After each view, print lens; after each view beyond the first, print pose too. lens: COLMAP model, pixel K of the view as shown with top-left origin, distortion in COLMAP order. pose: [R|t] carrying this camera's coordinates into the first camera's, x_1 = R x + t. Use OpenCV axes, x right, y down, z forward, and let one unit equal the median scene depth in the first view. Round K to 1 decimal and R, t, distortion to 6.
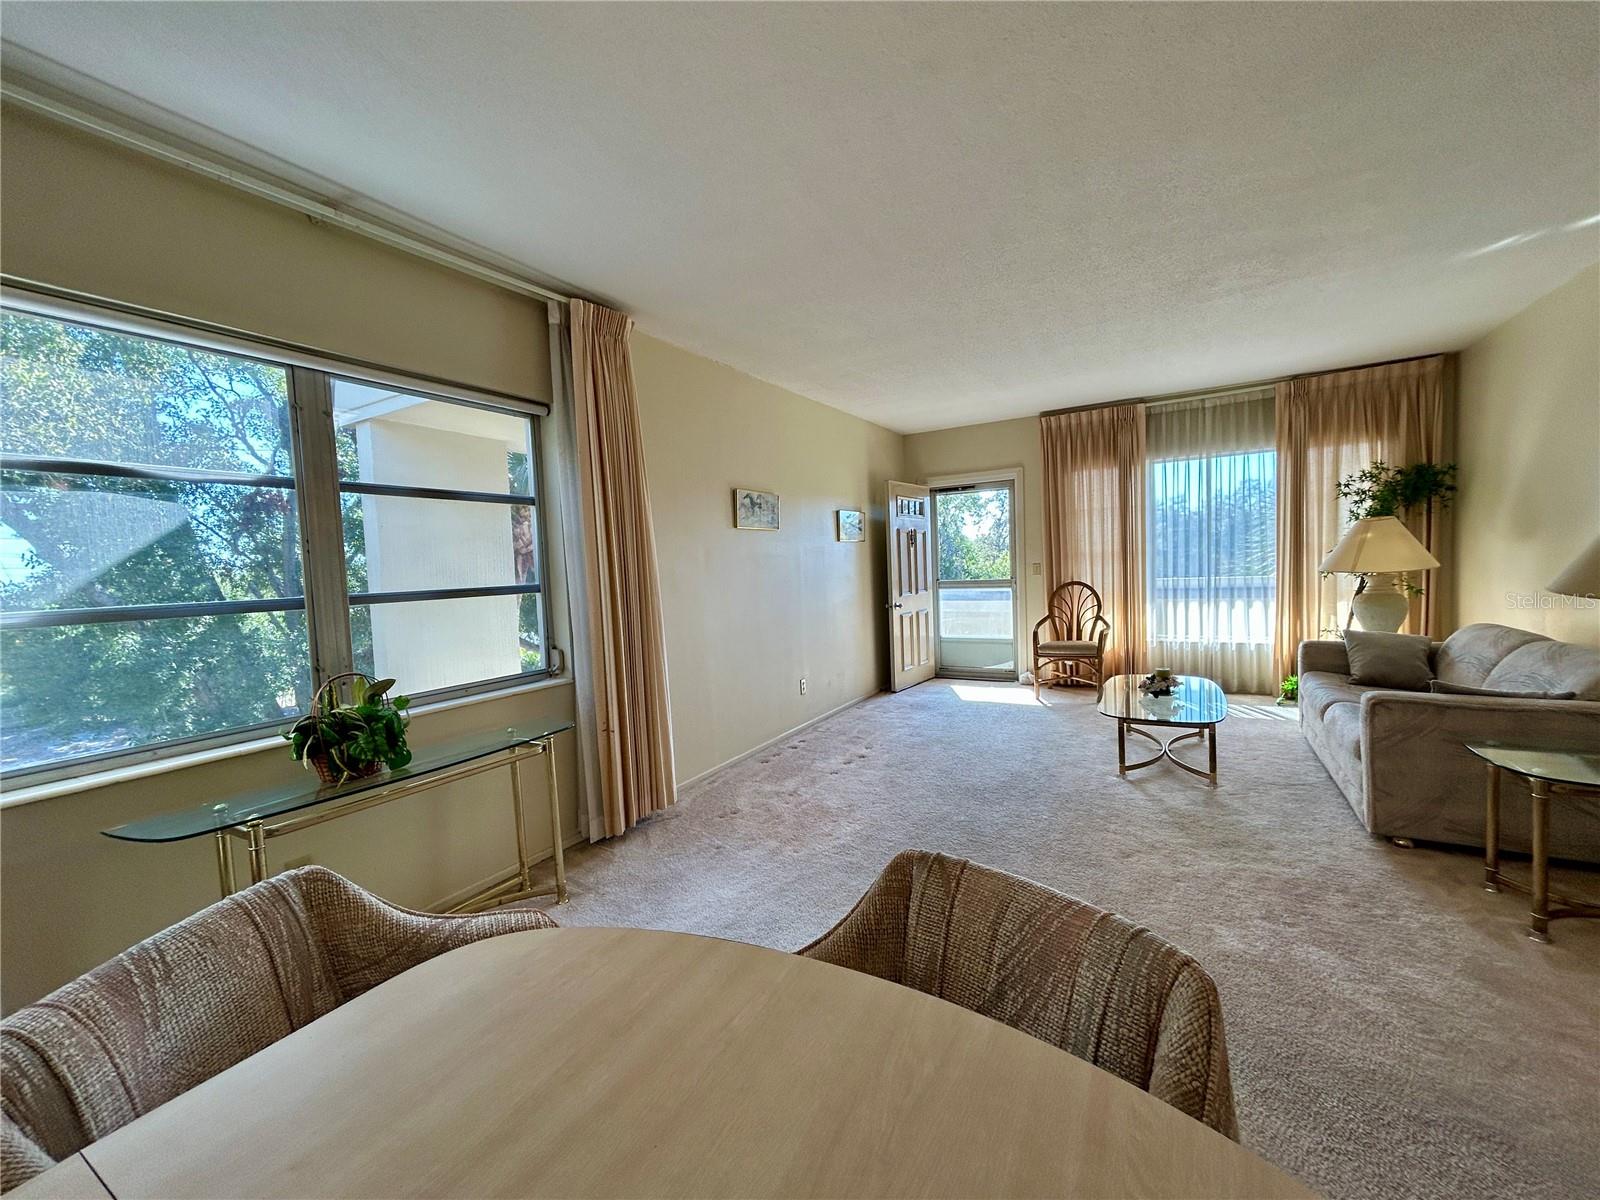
lens RADIAL K [[658.6, 0, 806.3], [0, 658.6, 598.3], [0, 0, 1]] dist [-0.003487, 0.001334]
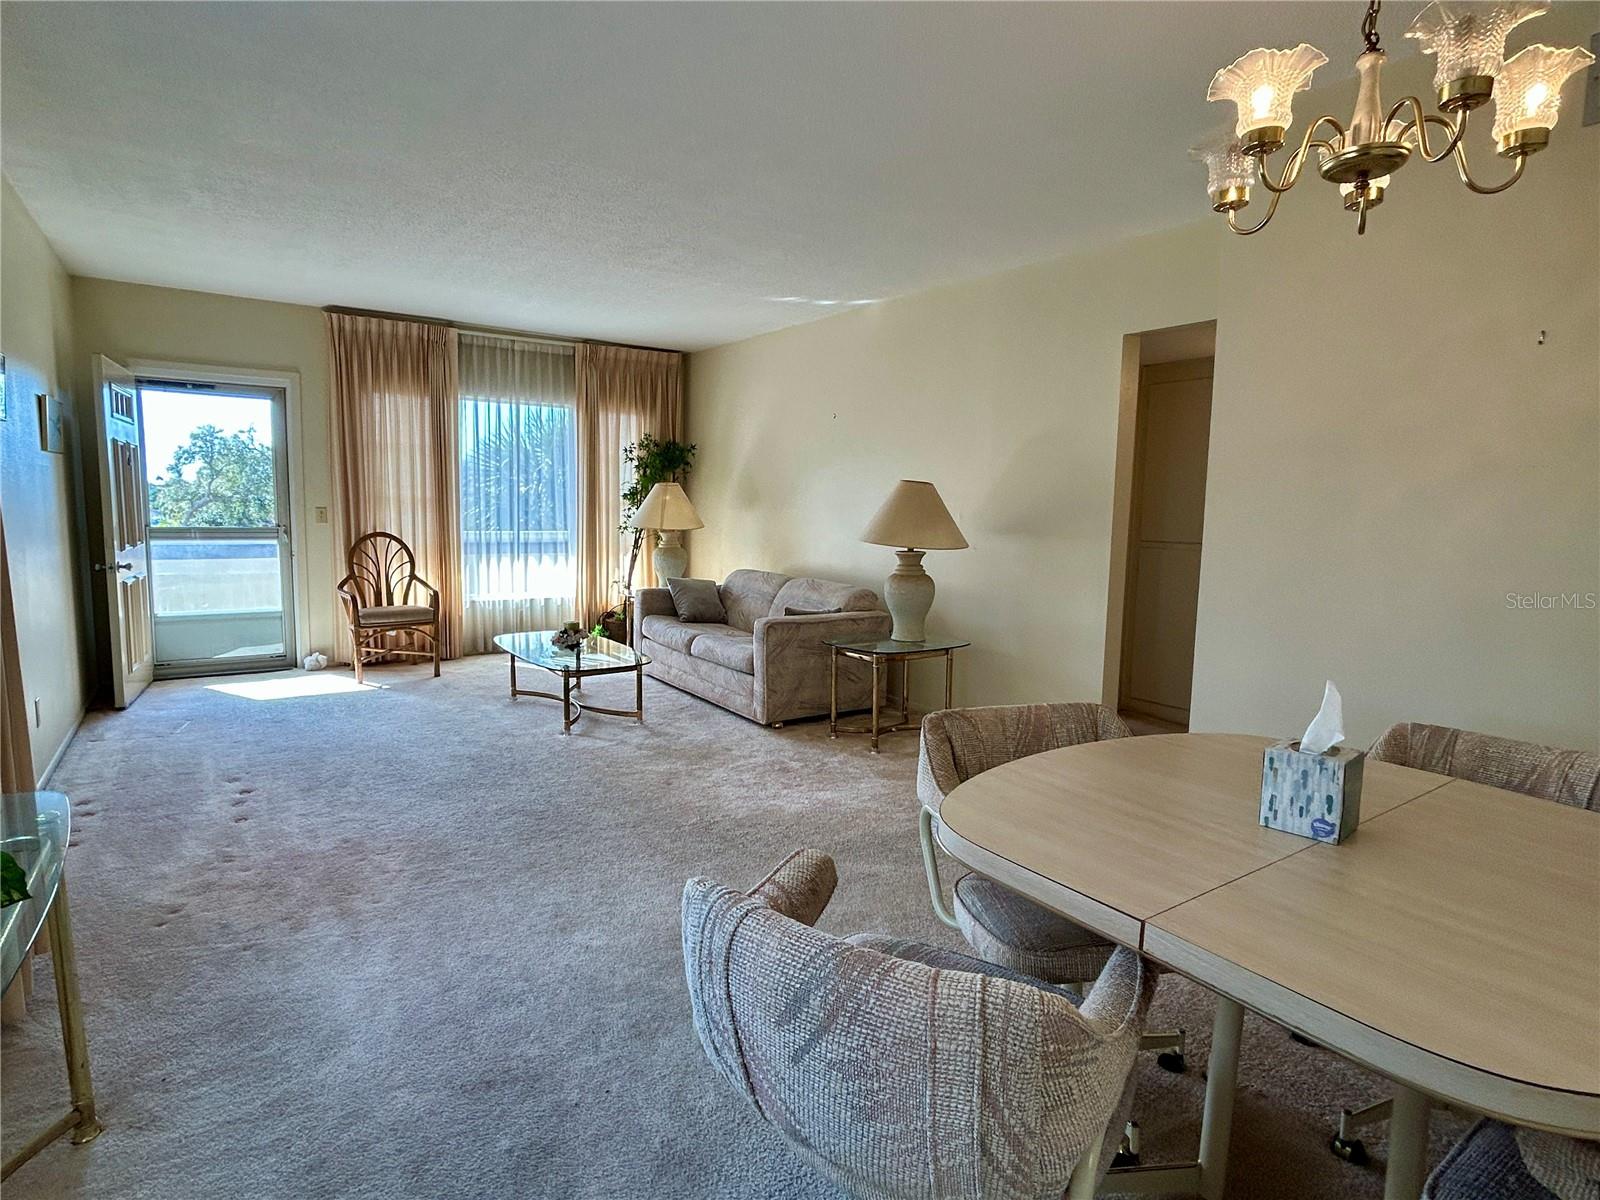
lens RADIAL K [[852.0, 0, 815.1], [0, 852.0, 607.1], [0, 0, 1]] dist [-0.005969, -0.002450]
pose [[0.402578, -0.057785, 0.913560, -0.376830], [0.009208, 0.998211, 0.059082, 0.010062], [-0.915339, -0.015373, 0.402390, 0.118098]]
